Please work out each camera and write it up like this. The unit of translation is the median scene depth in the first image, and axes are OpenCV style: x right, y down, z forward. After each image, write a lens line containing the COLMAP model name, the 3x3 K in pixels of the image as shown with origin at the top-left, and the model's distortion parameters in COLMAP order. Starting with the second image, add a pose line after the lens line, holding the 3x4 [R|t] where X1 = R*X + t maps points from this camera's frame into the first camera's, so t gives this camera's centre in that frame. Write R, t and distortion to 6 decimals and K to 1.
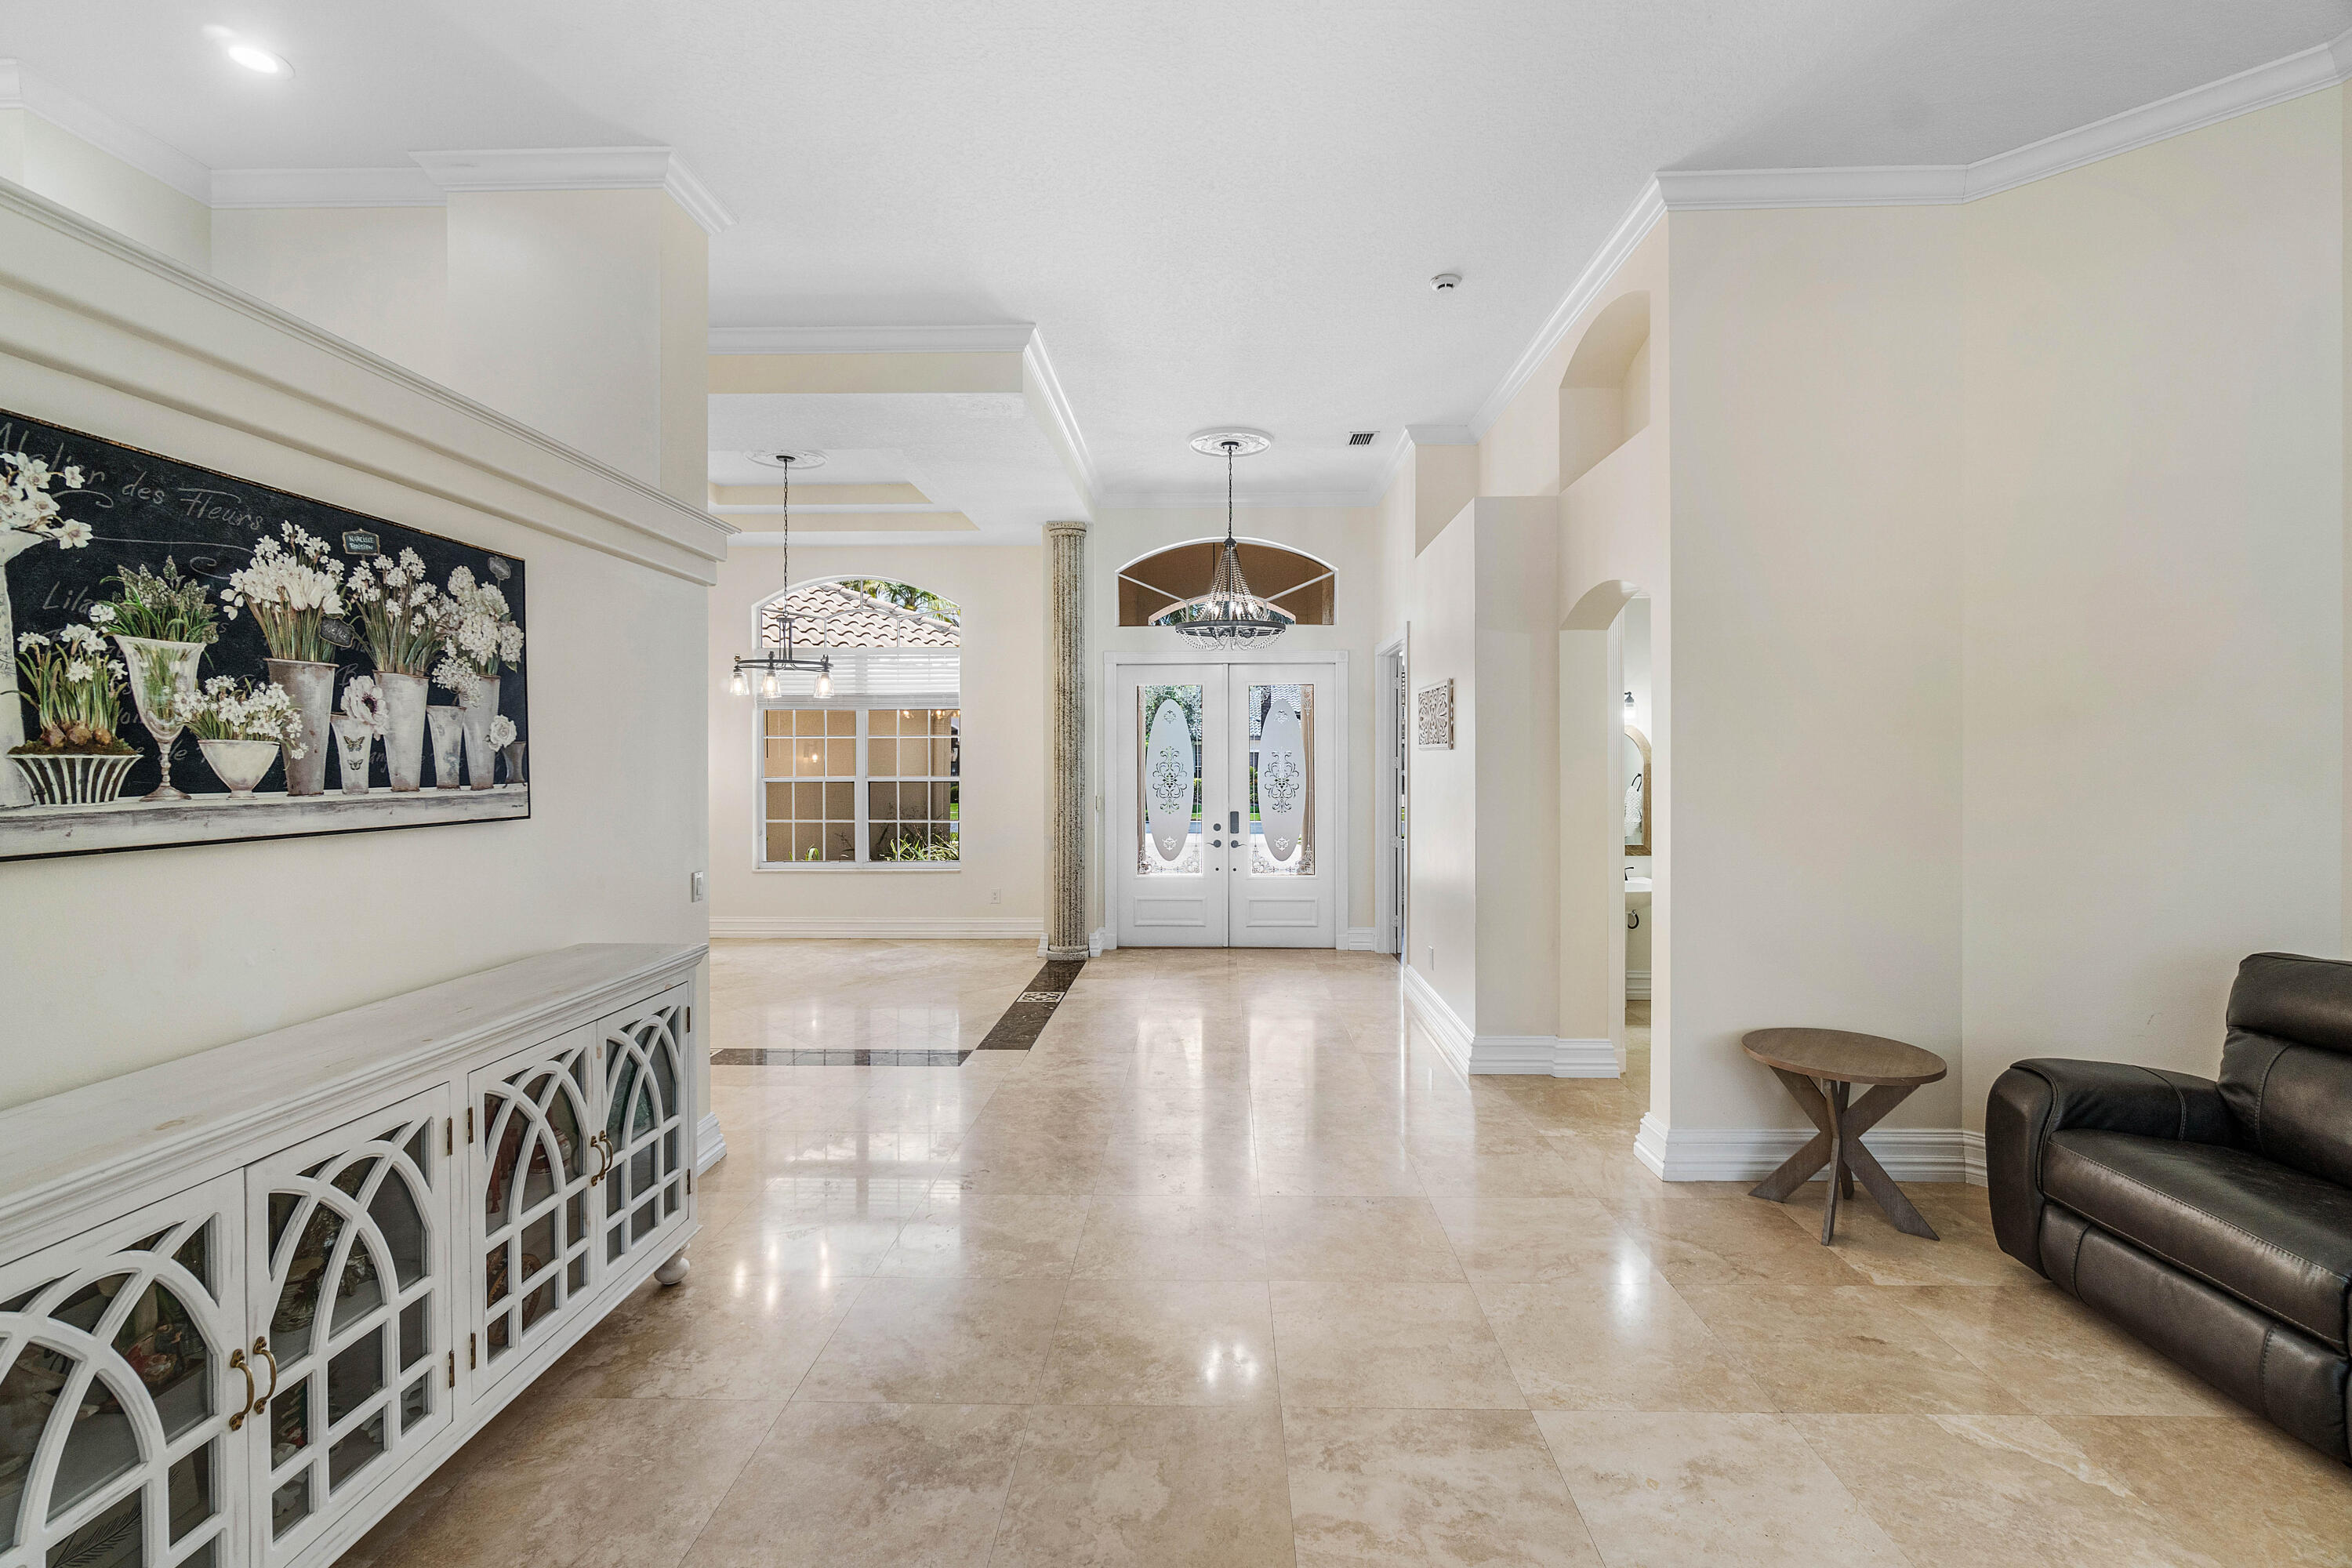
lens RADIAL K [[1029.7, 0, 1174.8], [0, 1029.7, 763.4], [0, 0, 1]] dist [0.000103, 0.000955]
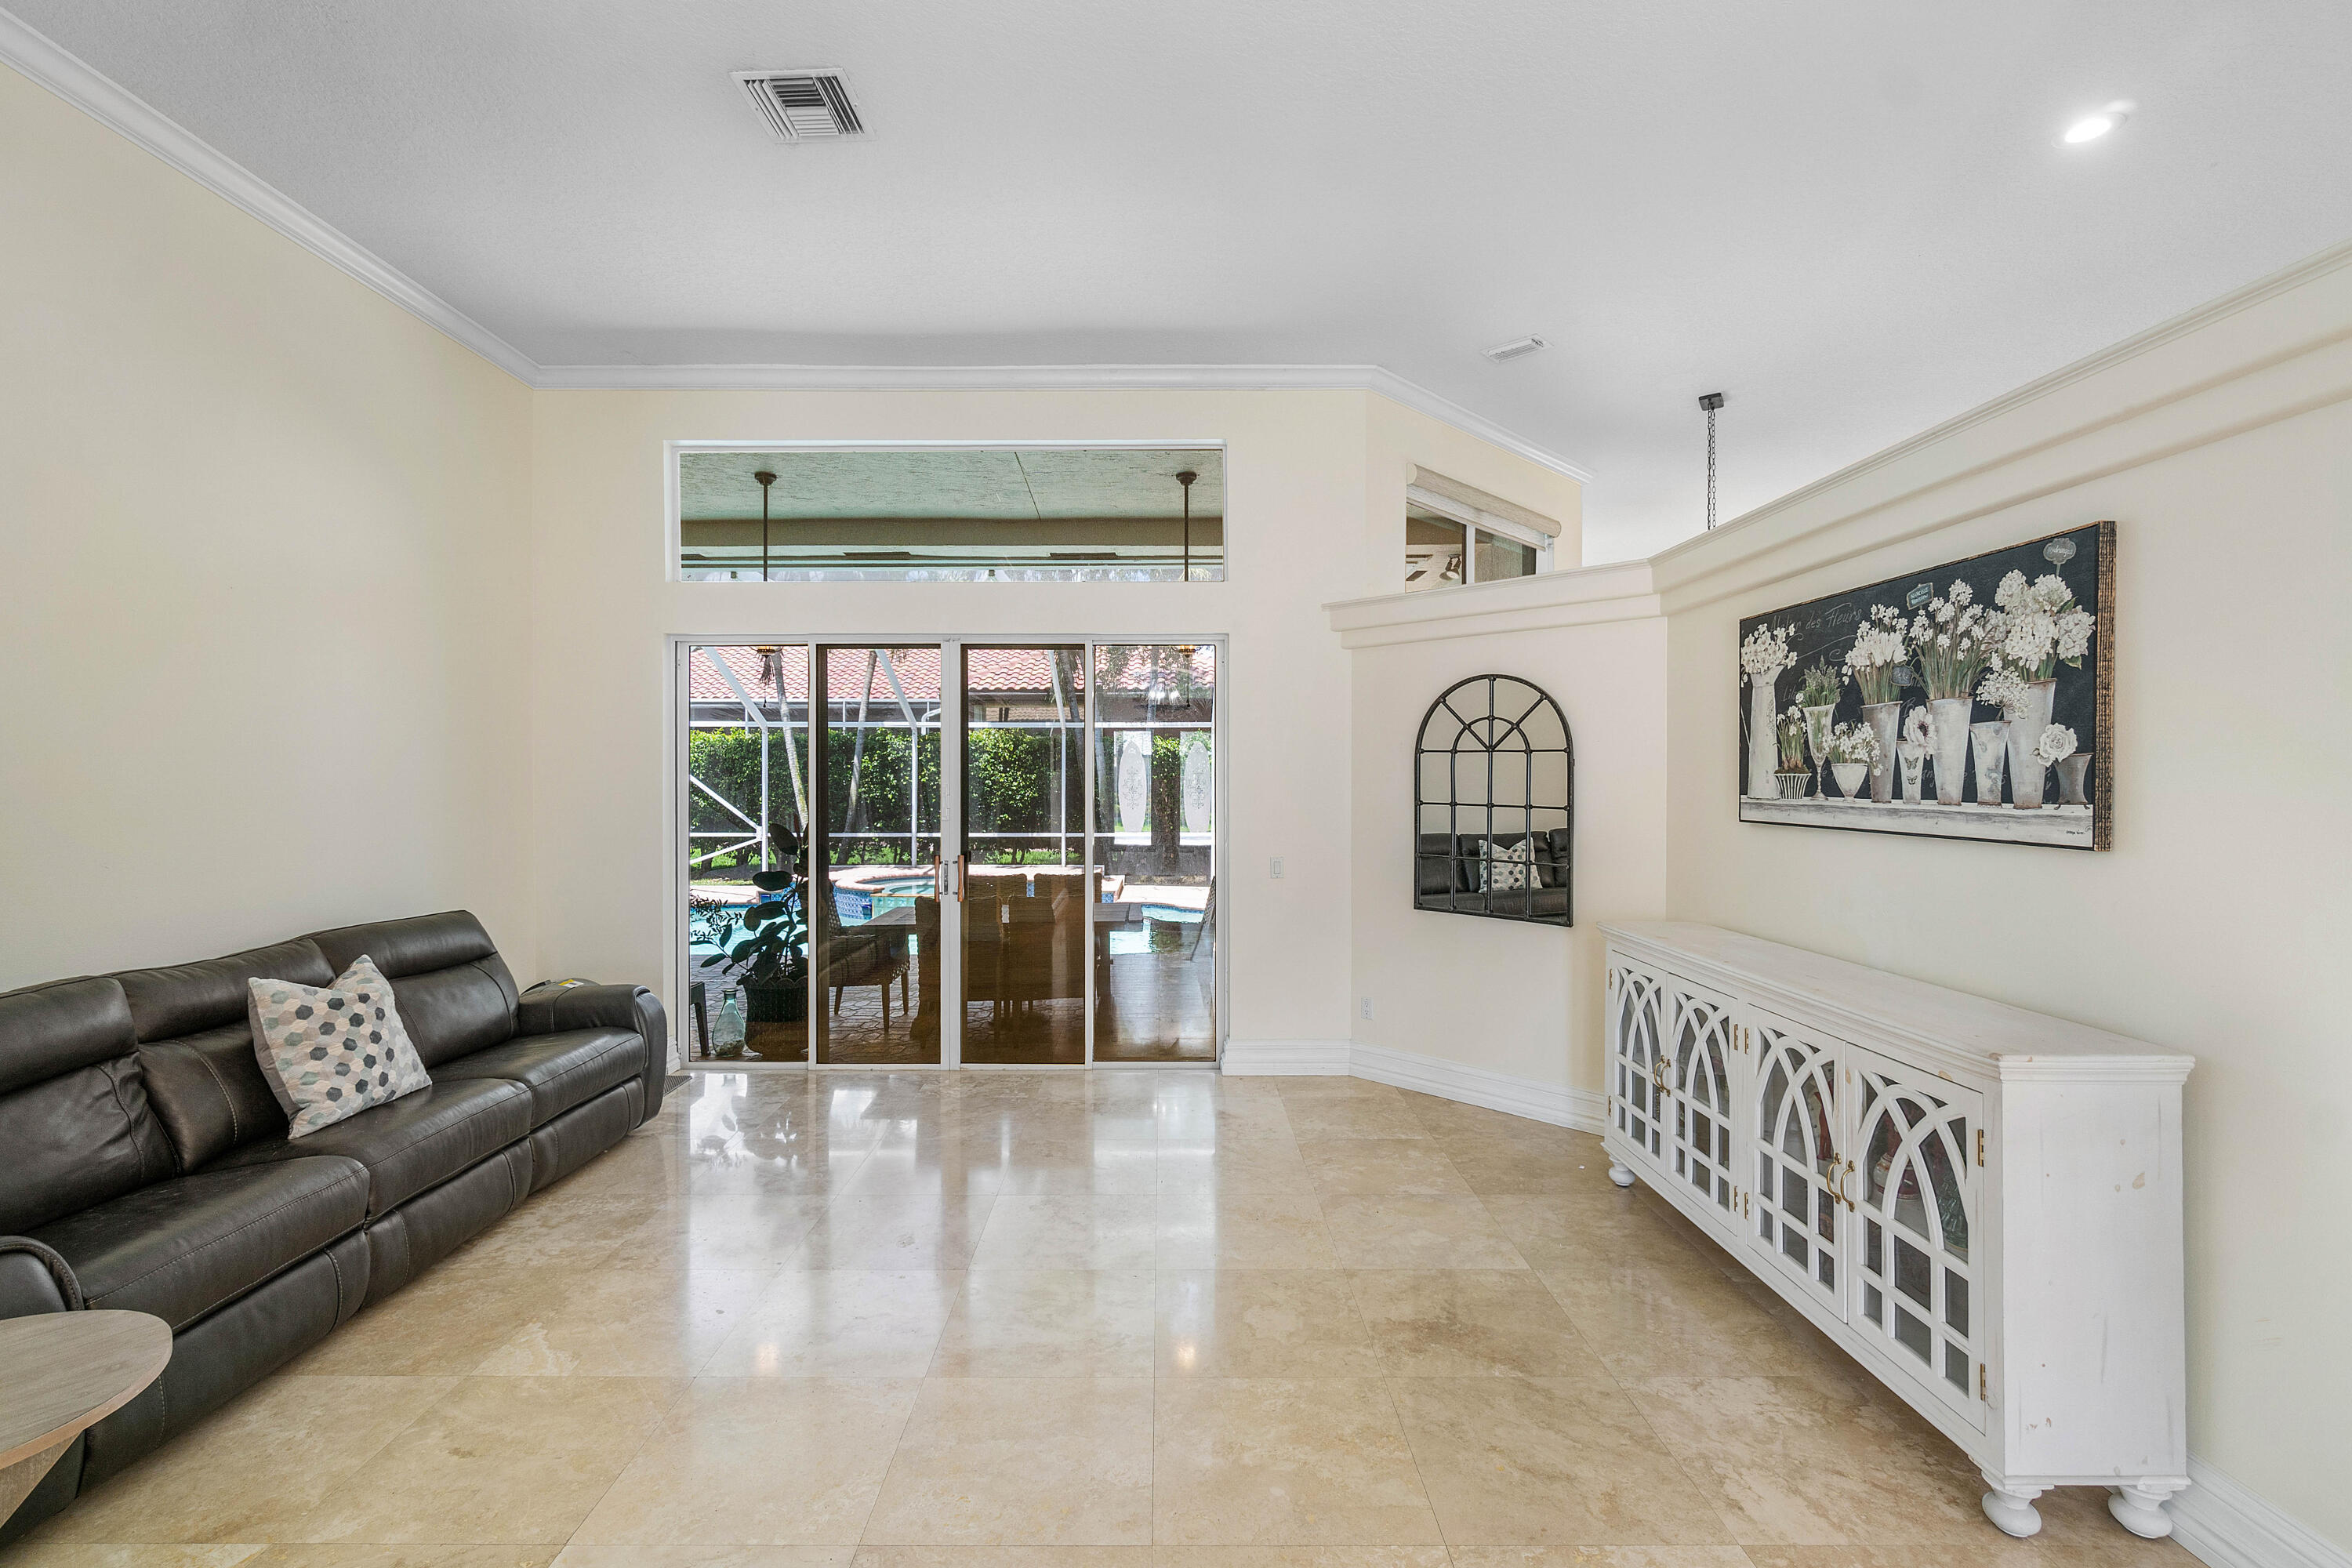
lens RADIAL K [[1029.7, 0, 1152.3], [0, 1029.7, 780.1], [0, 0, 1]] dist [0.000103, 0.000955]
pose [[-0.999259, 0.001841, -0.038434, 0.140453], [0.001651, 0.999986, 0.004973, -0.006016], [0.038443, 0.004906, -0.999249, 2.008537]]
